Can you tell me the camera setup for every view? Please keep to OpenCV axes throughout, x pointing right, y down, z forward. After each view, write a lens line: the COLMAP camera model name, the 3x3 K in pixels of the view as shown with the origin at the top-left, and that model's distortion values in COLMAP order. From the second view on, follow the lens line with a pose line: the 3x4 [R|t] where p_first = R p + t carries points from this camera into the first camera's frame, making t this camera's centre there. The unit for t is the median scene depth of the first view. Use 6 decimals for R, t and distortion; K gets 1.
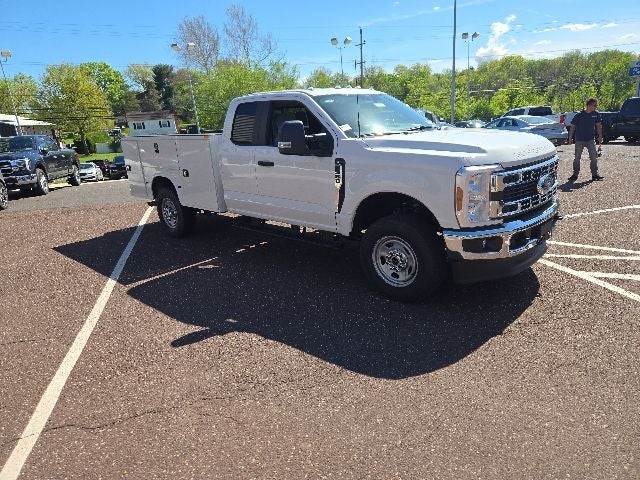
lens RADIAL K [[434.6, 0, 320.0], [0, 434.6, 240.0], [0, 0, 1]] dist [0.065264, -0.054722]
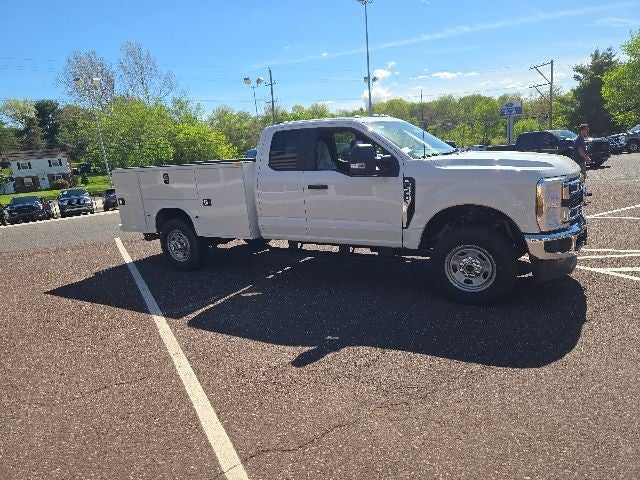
lens RADIAL K [[434.6, 0, 320.0], [0, 434.6, 240.0], [0, 0, 1]] dist [0.065264, -0.054722]
pose [[0.974847, -0.055370, 0.215890, -0.257973], [0.072322, 0.994821, -0.071422, 0.017878], [-0.210817, 0.085239, 0.973802, 0.004874]]
